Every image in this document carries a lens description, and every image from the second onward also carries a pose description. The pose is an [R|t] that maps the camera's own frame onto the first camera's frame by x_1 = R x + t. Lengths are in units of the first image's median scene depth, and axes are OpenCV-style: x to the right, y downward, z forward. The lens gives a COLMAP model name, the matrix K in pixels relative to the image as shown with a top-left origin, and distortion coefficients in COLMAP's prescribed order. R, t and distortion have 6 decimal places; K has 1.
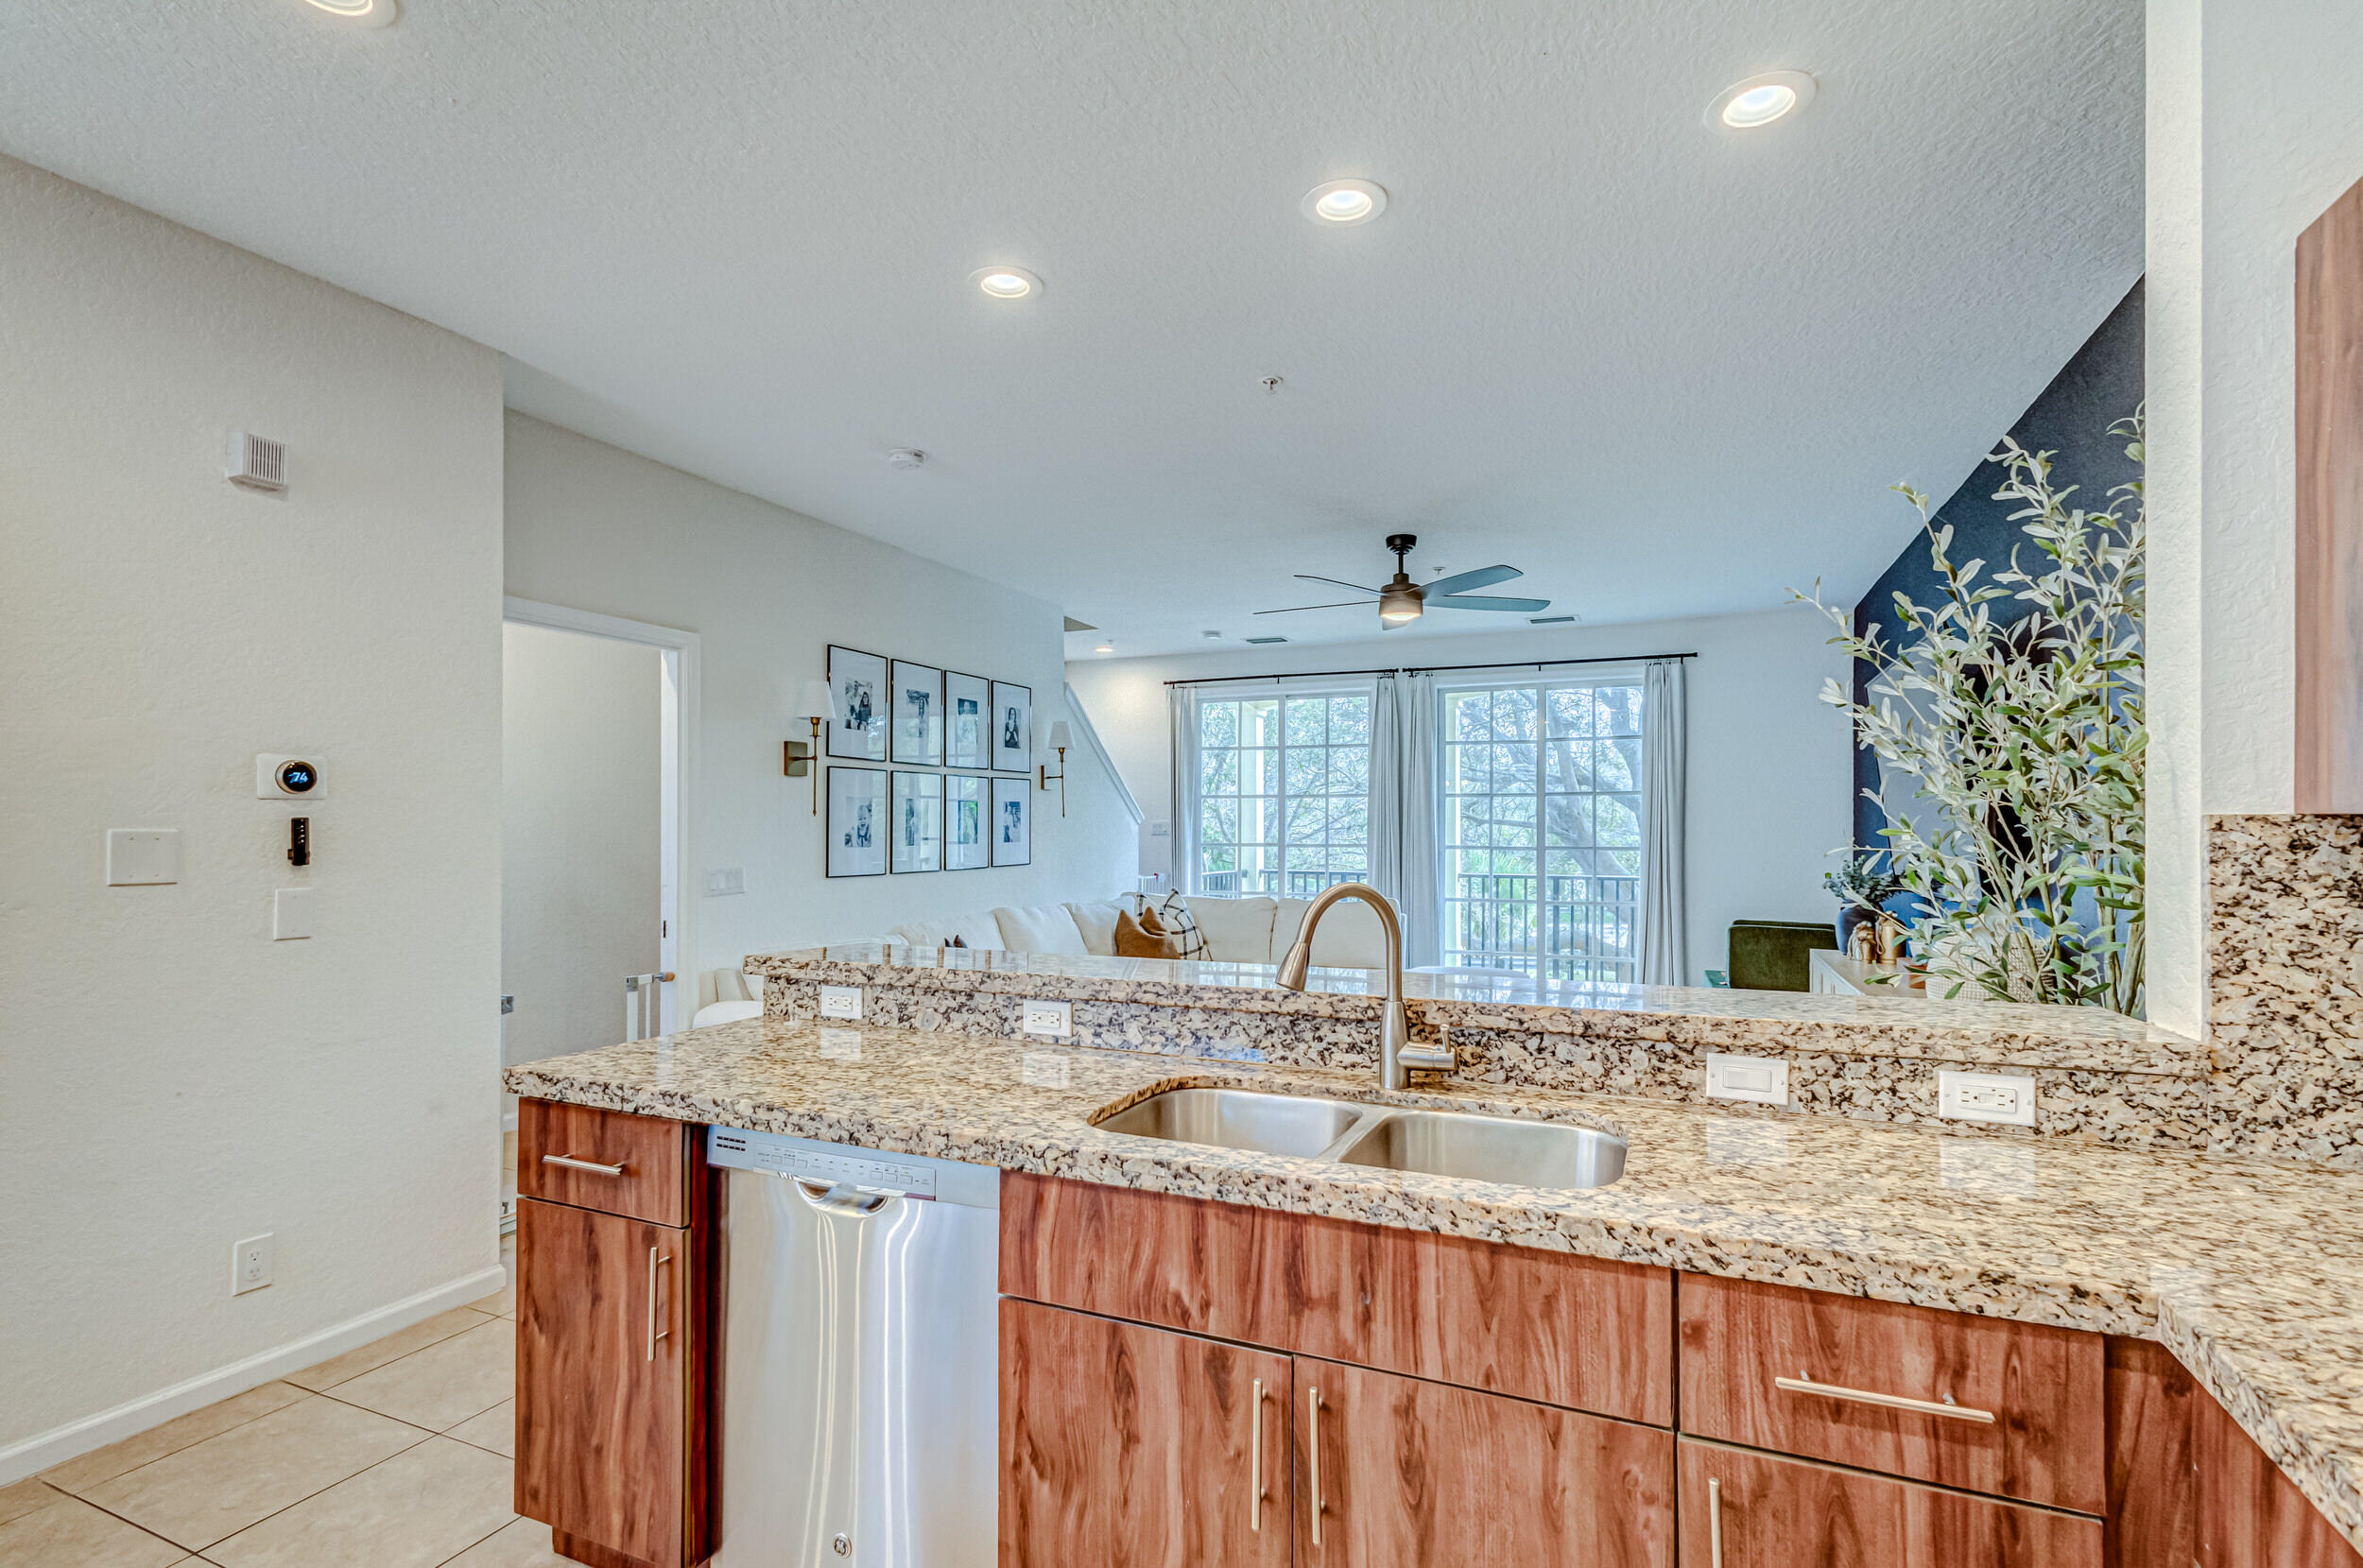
lens RADIAL K [[1096.6, 0, 1134.2], [0, 1096.6, 828.6], [0, 0, 1]] dist [0.005927, -0.001327]
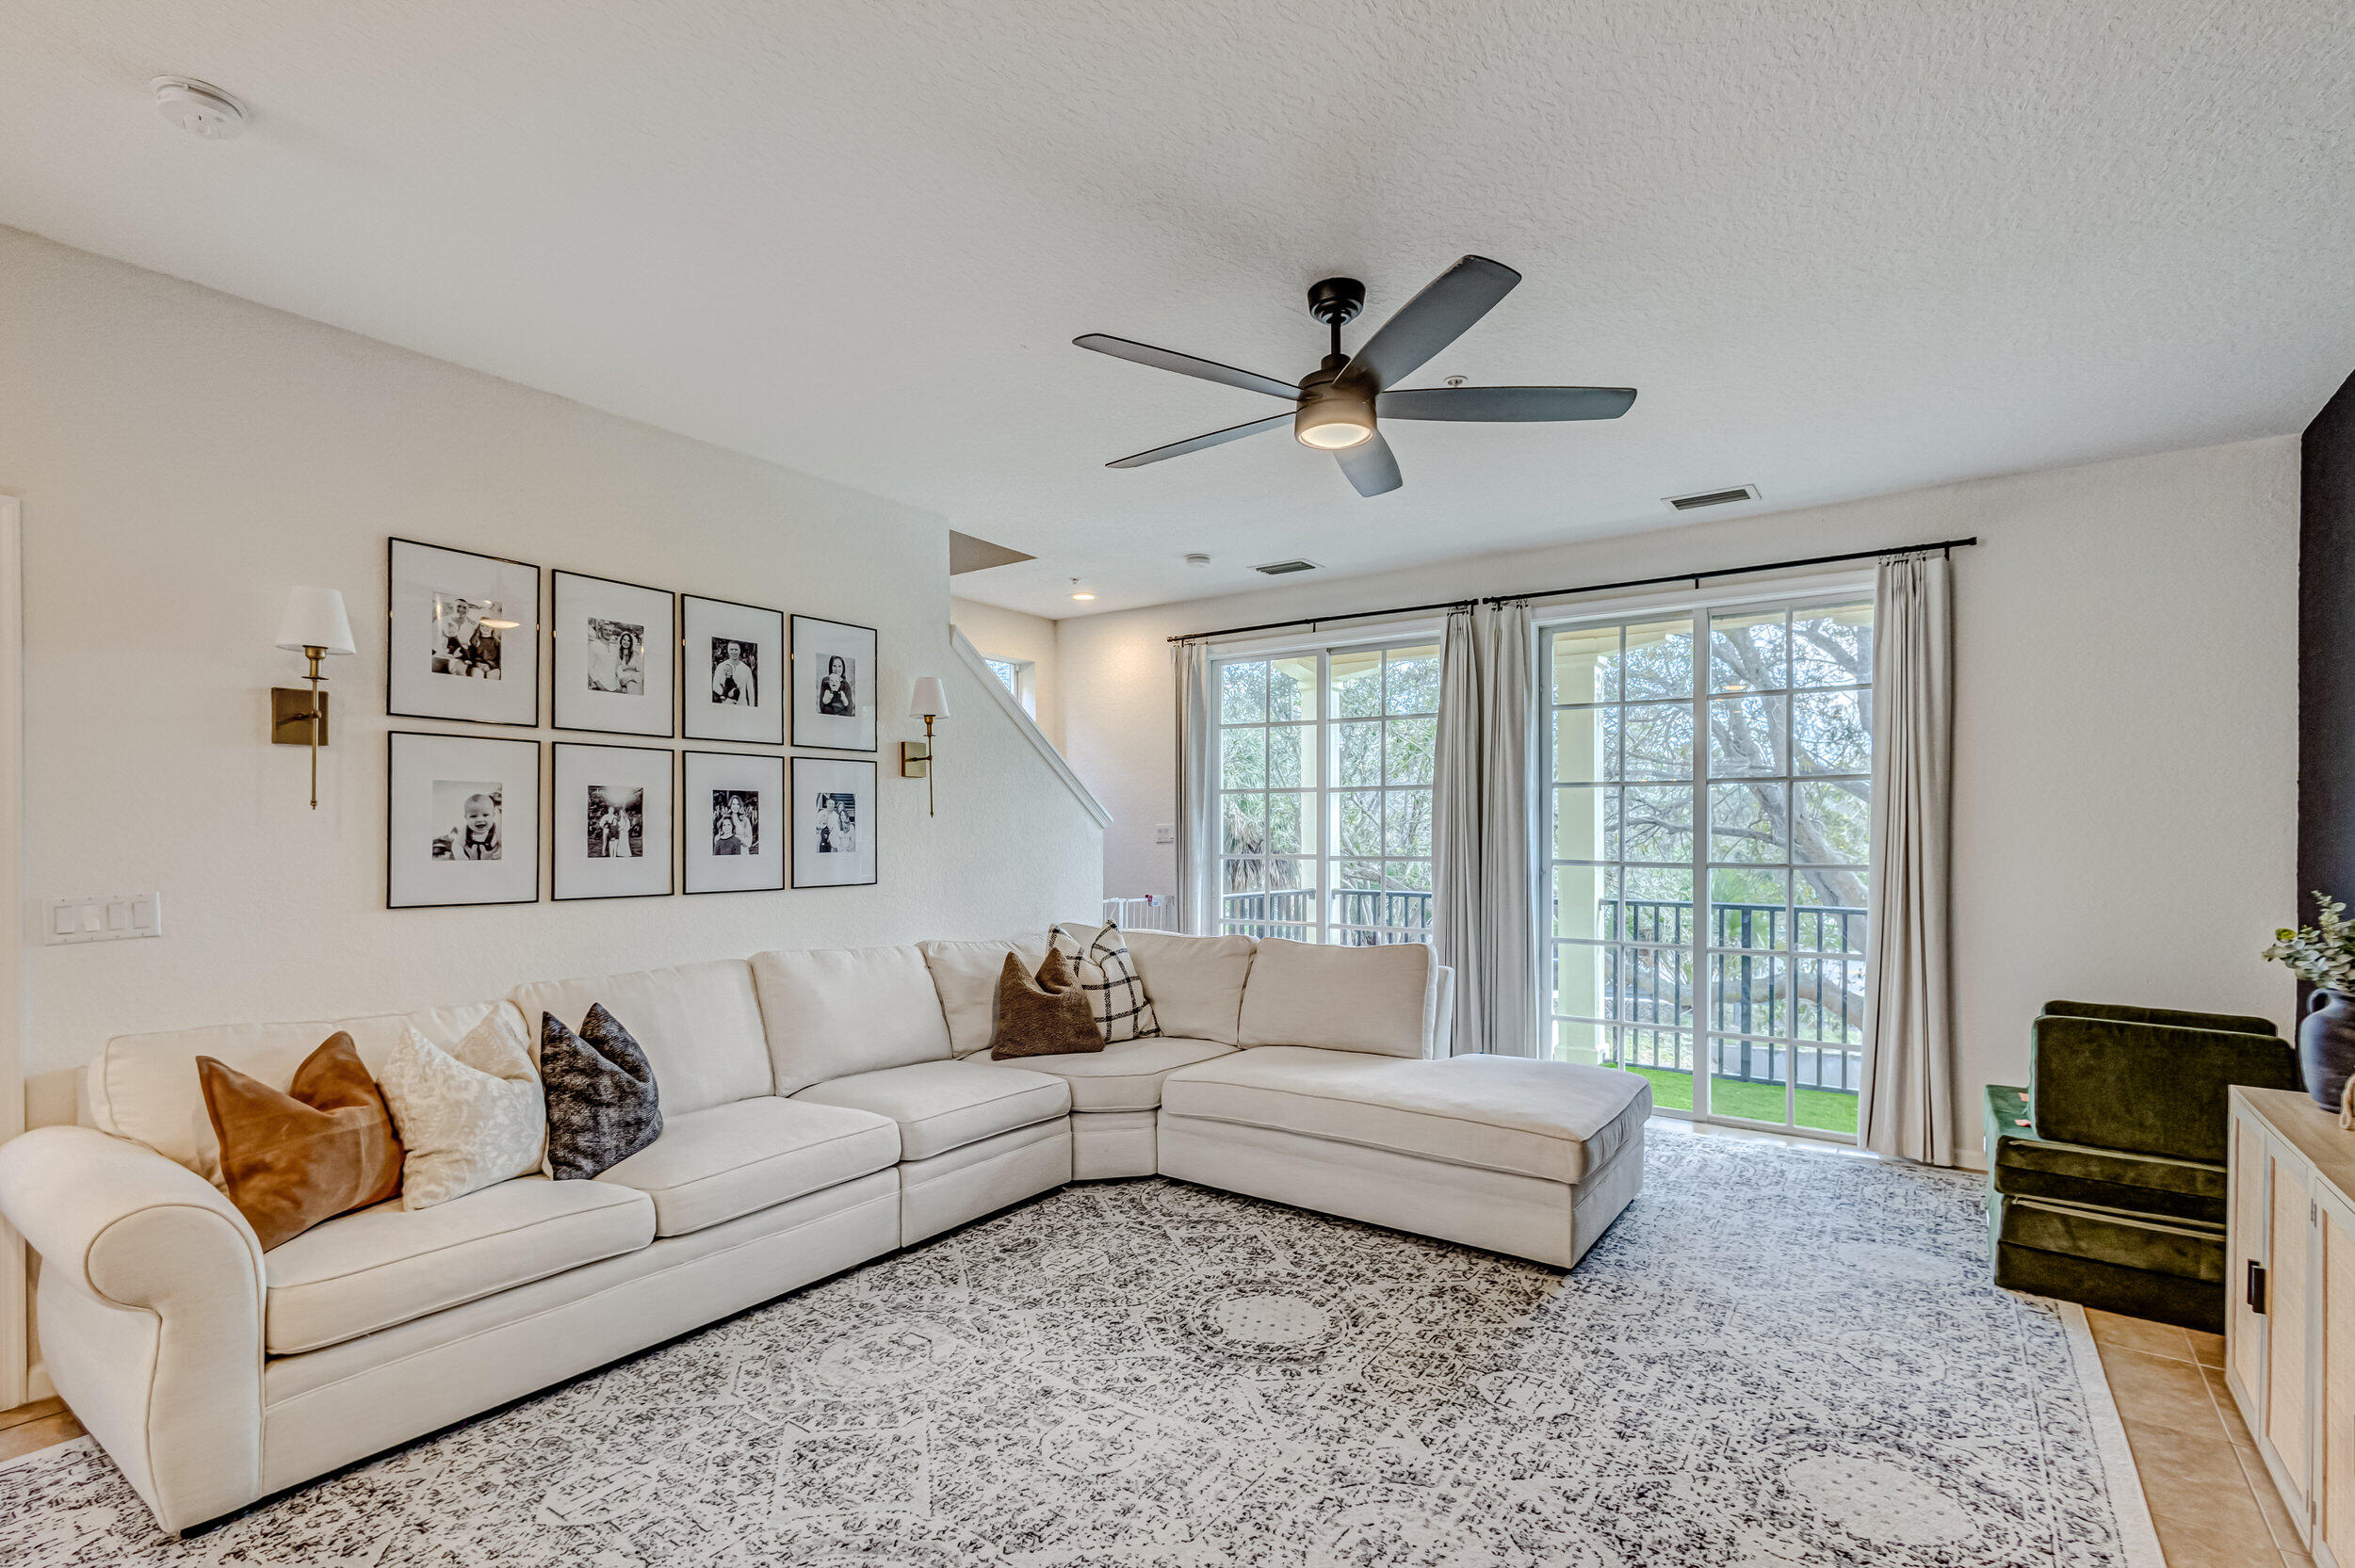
lens RADIAL K [[1092.7, 0, 1110.7], [0, 1092.7, 839.5], [0, 0, 1]] dist [0.005927, -0.001327]
pose [[0.979799, 0.003384, -0.199958, 0.194055], [-0.002335, 0.999982, 0.005486, 0.000337], [0.199973, -0.004908, 0.979789, 0.363459]]
